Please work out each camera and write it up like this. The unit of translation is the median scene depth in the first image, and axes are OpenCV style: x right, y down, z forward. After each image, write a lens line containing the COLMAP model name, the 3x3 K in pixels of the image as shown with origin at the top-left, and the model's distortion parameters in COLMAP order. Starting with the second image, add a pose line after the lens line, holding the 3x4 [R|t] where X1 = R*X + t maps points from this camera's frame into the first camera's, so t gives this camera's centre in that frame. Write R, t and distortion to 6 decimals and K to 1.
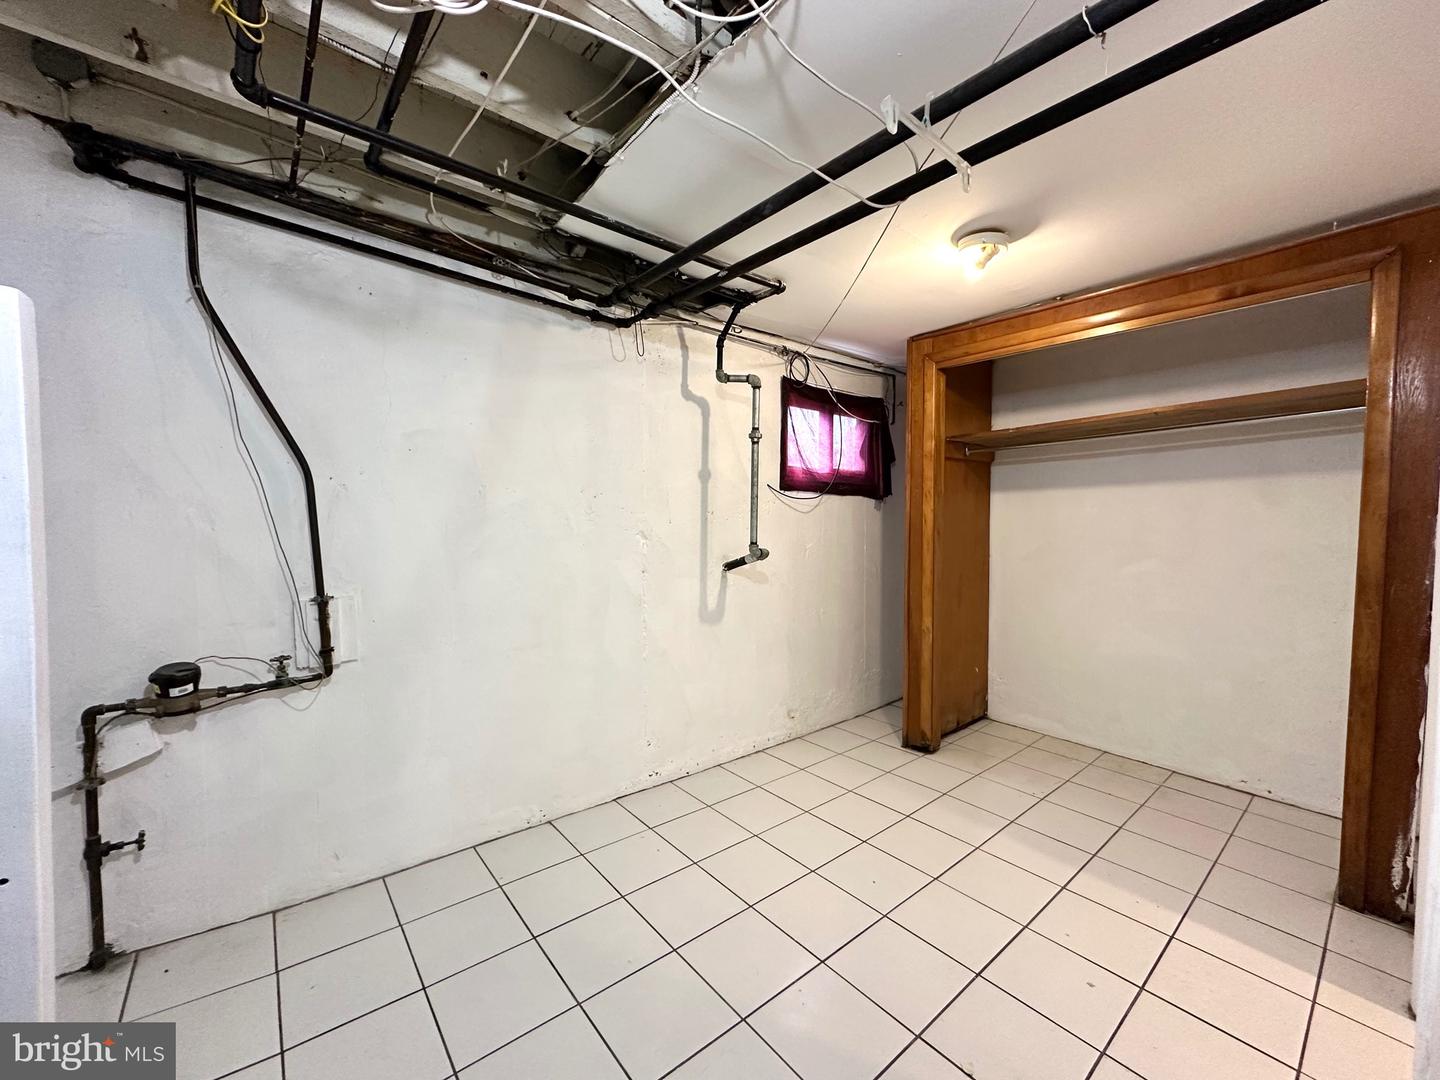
lens RADIAL K [[576.8, 0, 721.3], [0, 576.8, 542.9], [0, 0, 1]] dist [-0.000332, 0.000538]
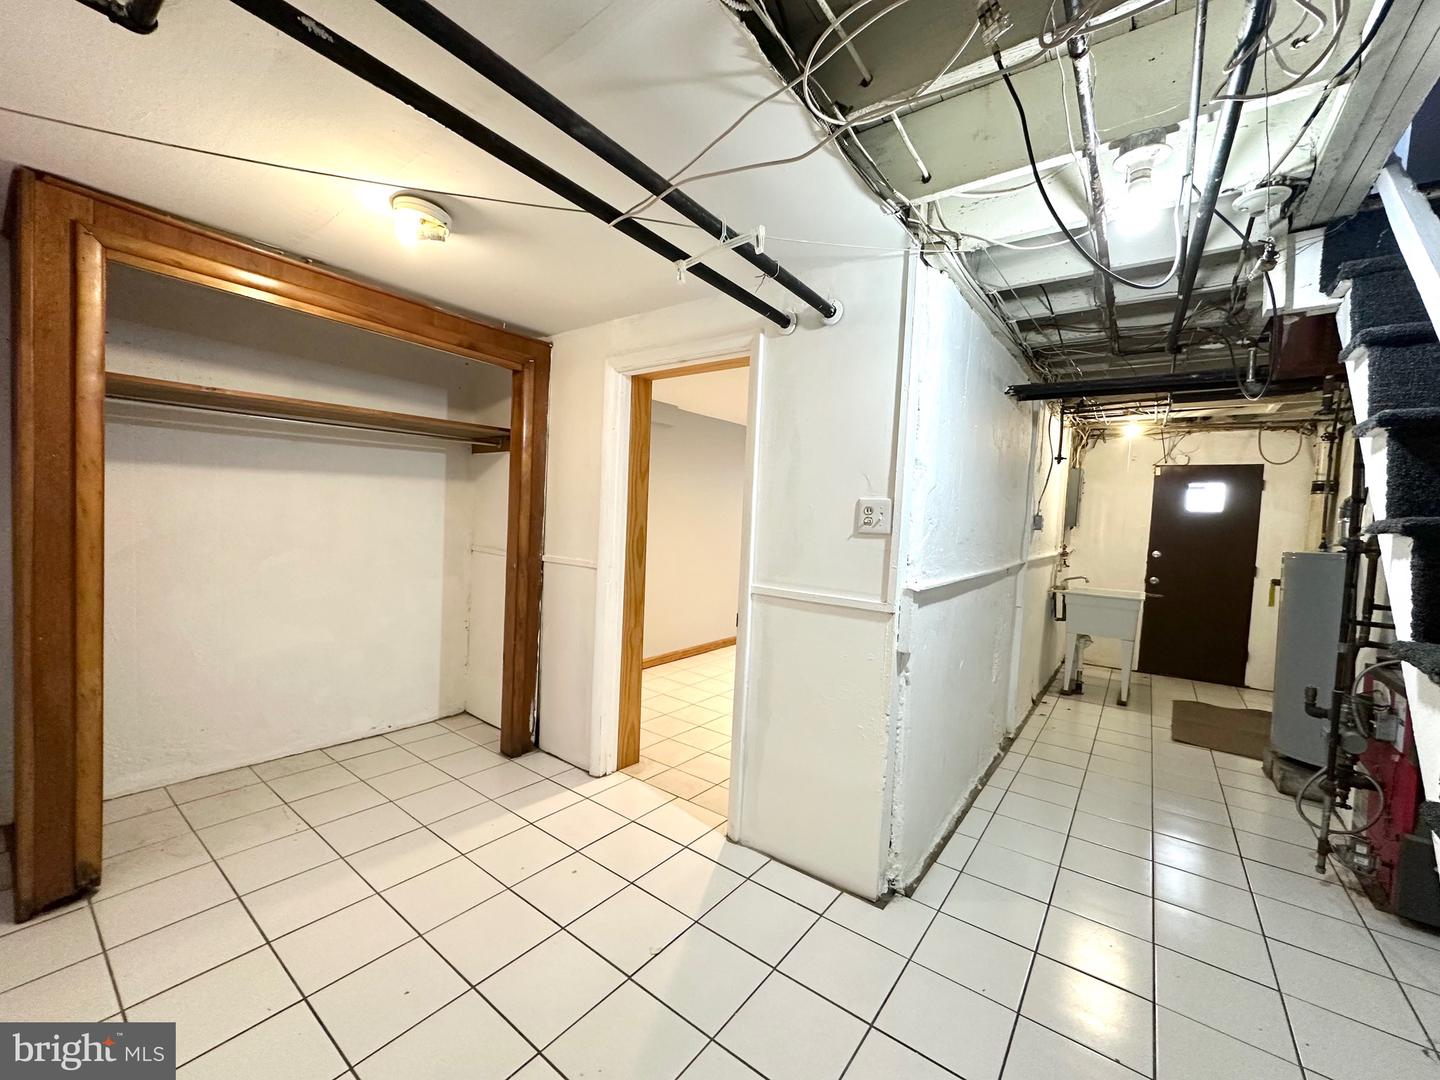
lens RADIAL K [[576.8, 0, 719.3], [0, 576.8, 540.9], [0, 0, 1]] dist [-0.000332, 0.000538]
pose [[-0.230931, -0.056108, 0.971351, -0.414126], [-0.007308, 0.998408, 0.055933, -0.050225], [-0.972943, 0.005818, -0.230974, 0.573653]]
